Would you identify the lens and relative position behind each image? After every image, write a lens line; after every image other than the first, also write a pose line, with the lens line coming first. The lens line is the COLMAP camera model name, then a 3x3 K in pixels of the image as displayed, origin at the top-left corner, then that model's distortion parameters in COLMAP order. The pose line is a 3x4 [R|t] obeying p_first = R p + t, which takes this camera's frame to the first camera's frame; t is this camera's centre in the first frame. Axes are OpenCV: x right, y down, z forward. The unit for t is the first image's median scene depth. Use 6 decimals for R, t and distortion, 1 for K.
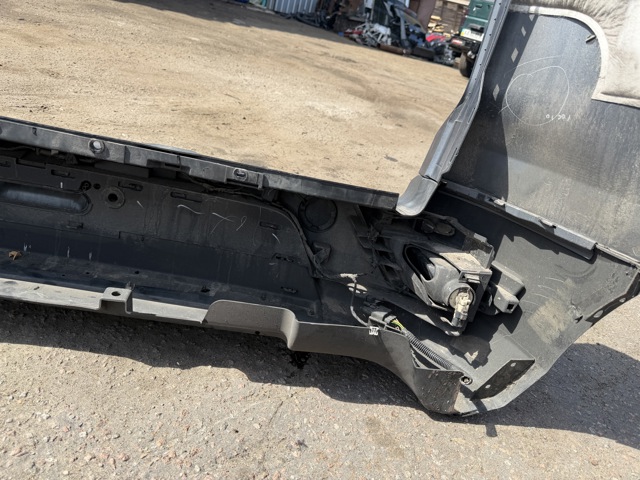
lens RADIAL K [[466.5, 0, 302.4], [0, 466.5, 257.8], [0, 0, 1]] dist [0.040352, -0.056951]
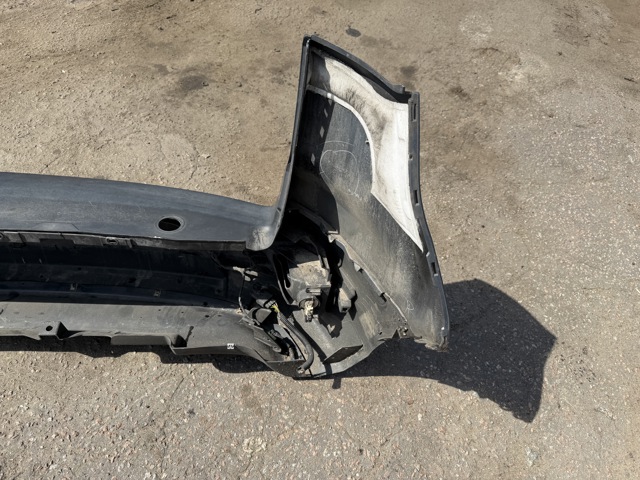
lens RADIAL K [[466.5, 0, 302.4], [0, 466.5, 257.8], [0, 0, 1]] dist [0.040352, -0.056951]
pose [[0.992859, -0.041005, -0.112029, 0.478509], [0.085609, 0.898909, 0.429691, -0.593857], [0.083084, -0.436213, 0.896000, -0.105898]]
